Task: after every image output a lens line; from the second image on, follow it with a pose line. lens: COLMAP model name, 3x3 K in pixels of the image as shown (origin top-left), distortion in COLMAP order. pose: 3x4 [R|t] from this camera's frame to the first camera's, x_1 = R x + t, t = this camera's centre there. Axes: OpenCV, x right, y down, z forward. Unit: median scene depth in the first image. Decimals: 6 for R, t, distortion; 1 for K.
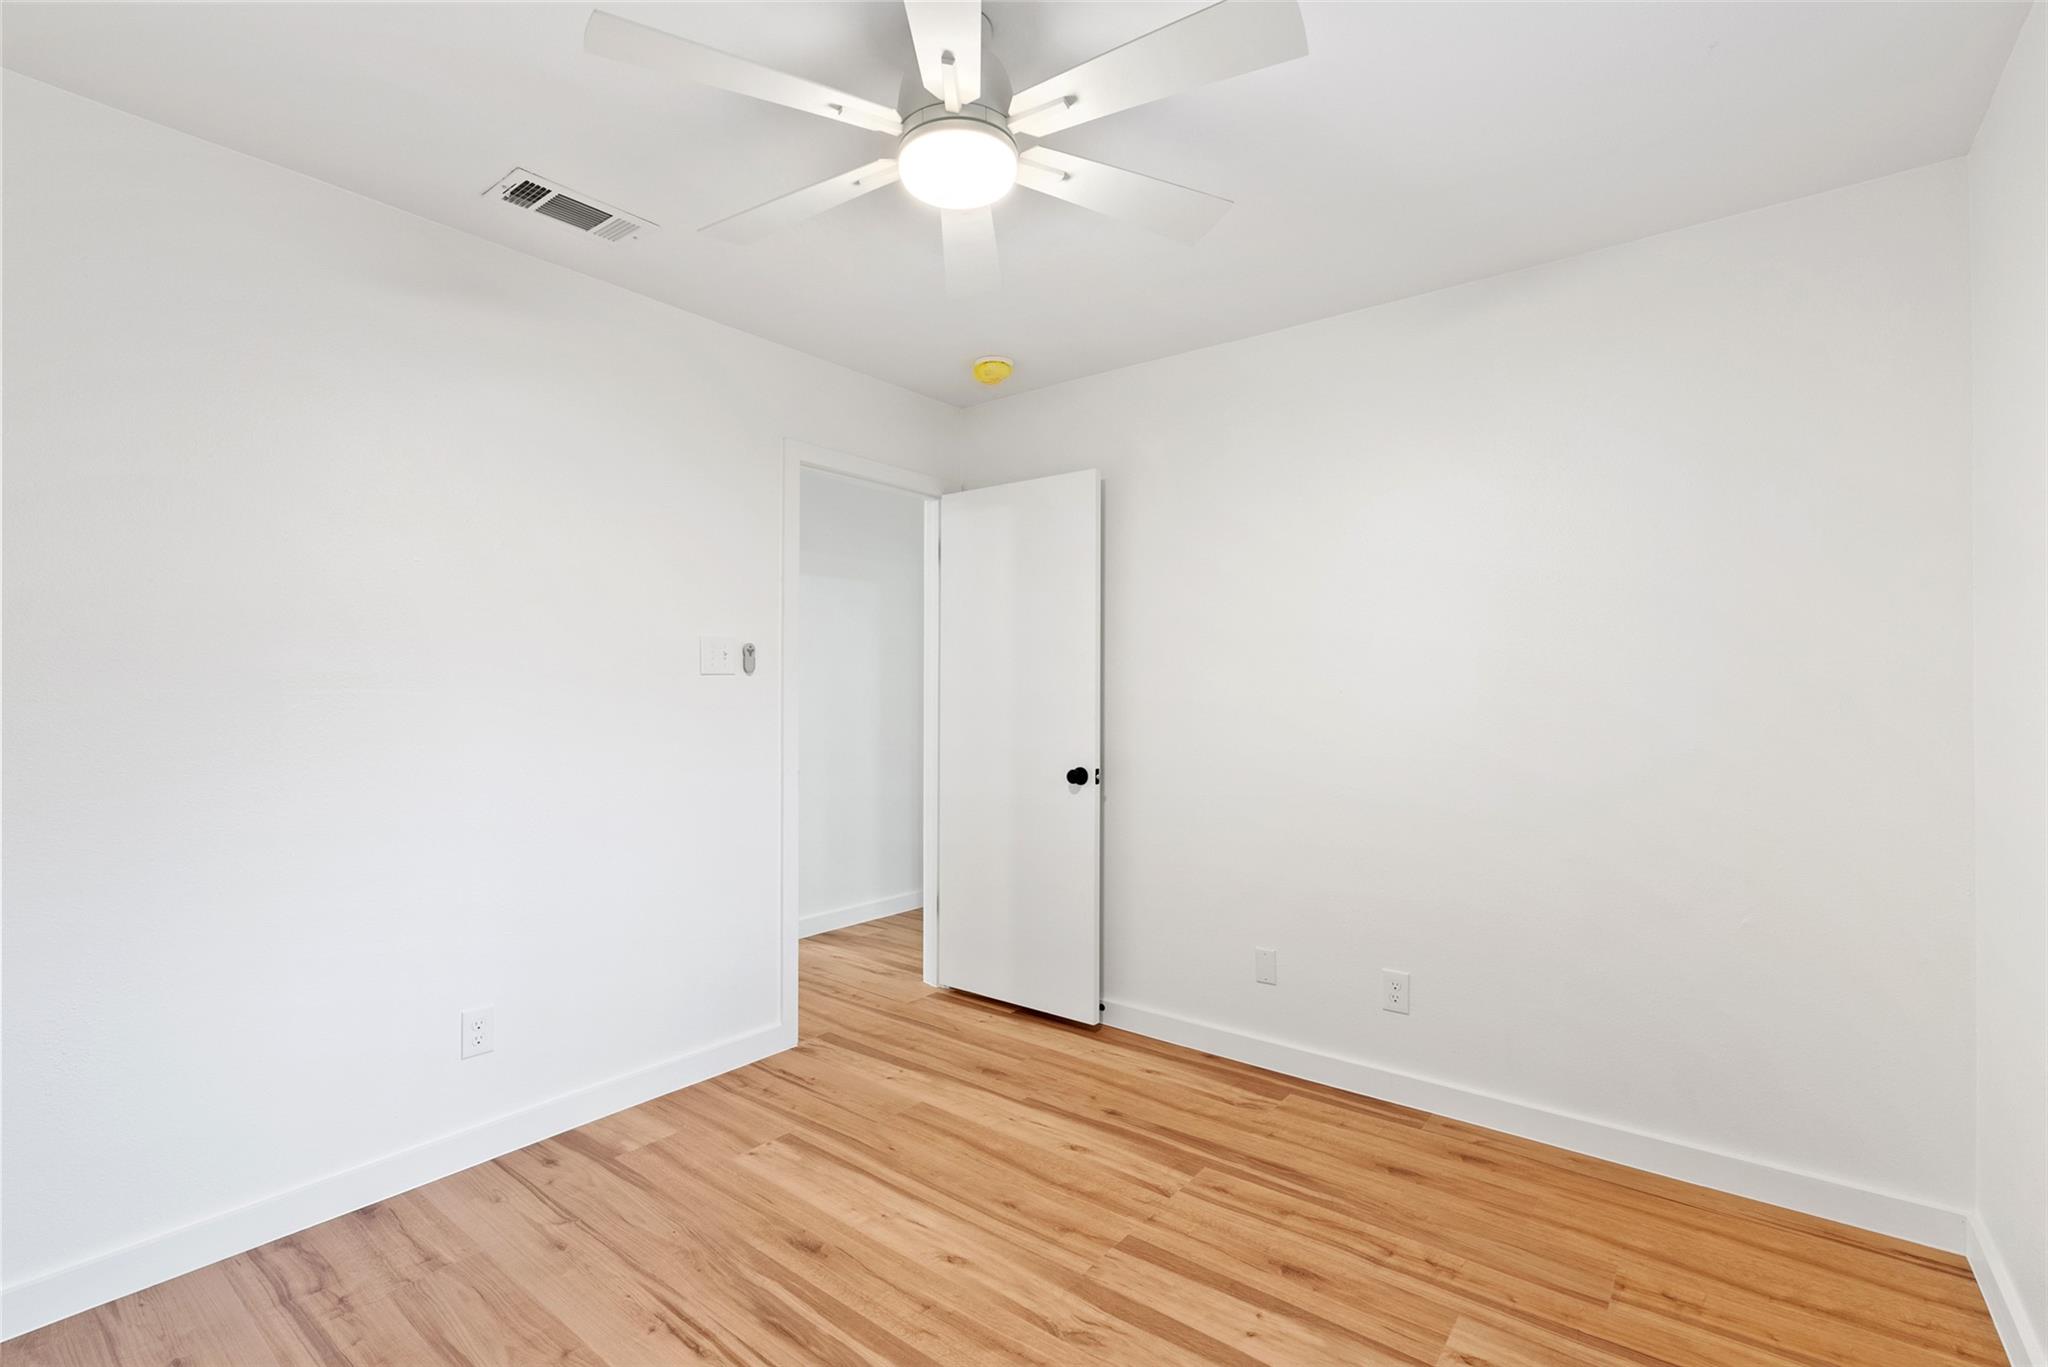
lens RADIAL K [[923.0, 0, 1015.6], [0, 923.0, 692.8], [0, 0, 1]] dist [-0.001246, -0.000023]
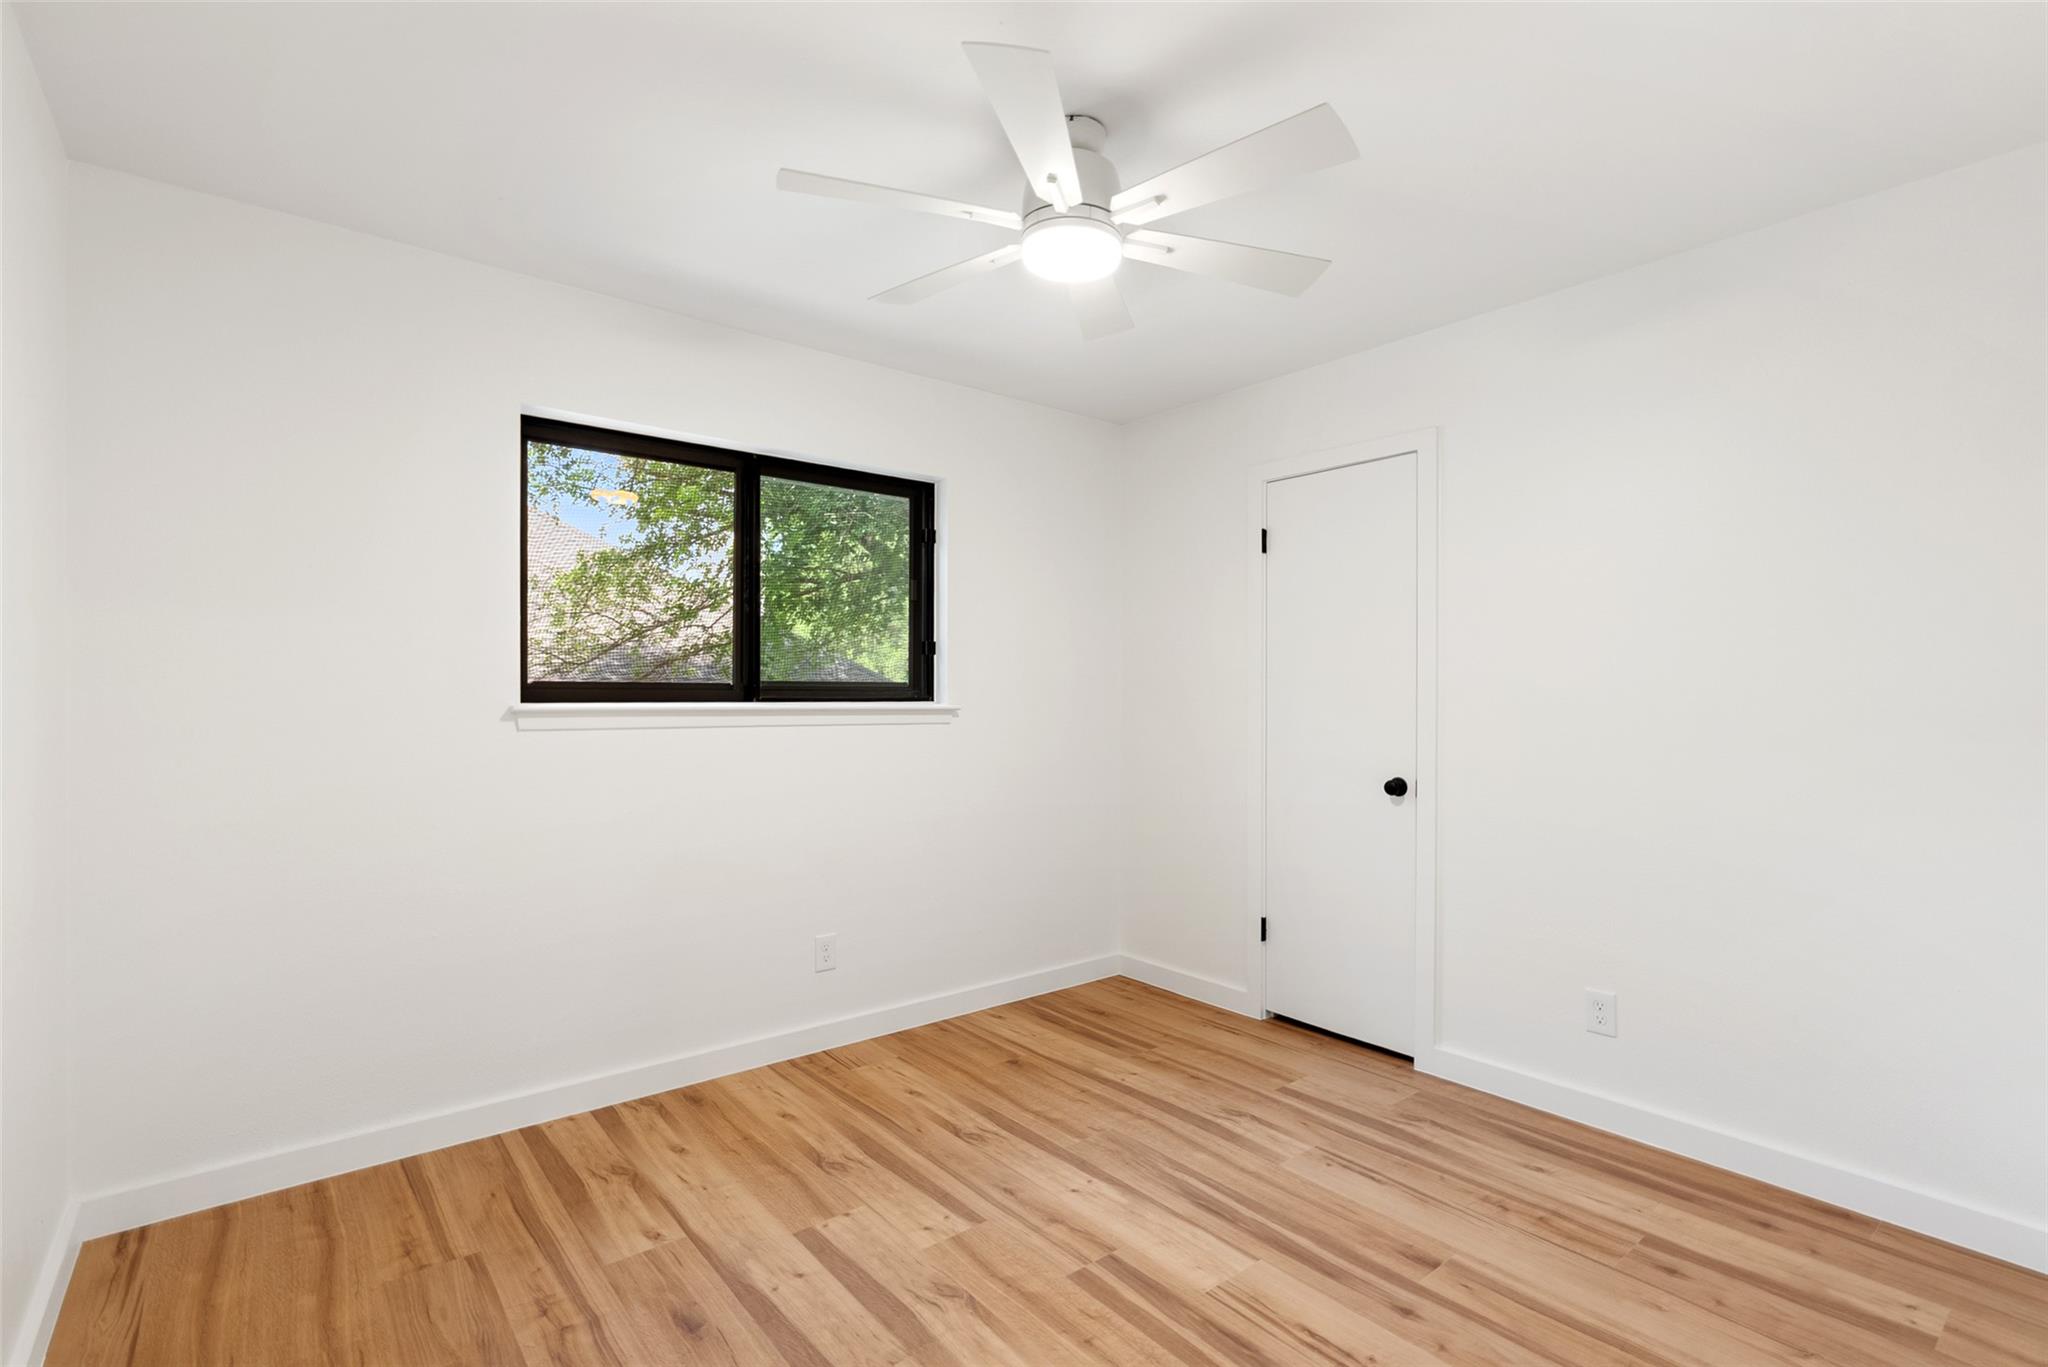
lens RADIAL K [[923.0, 0, 1015.6], [0, 923.0, 692.8], [0, 0, 1]] dist [-0.001246, -0.000023]
pose [[-0.976369, -0.000837, 0.216108, -0.229726], [-0.000852, 1.000000, 0.000027, -0.004387], [-0.216108, -0.000158, -0.976370, 1.959121]]
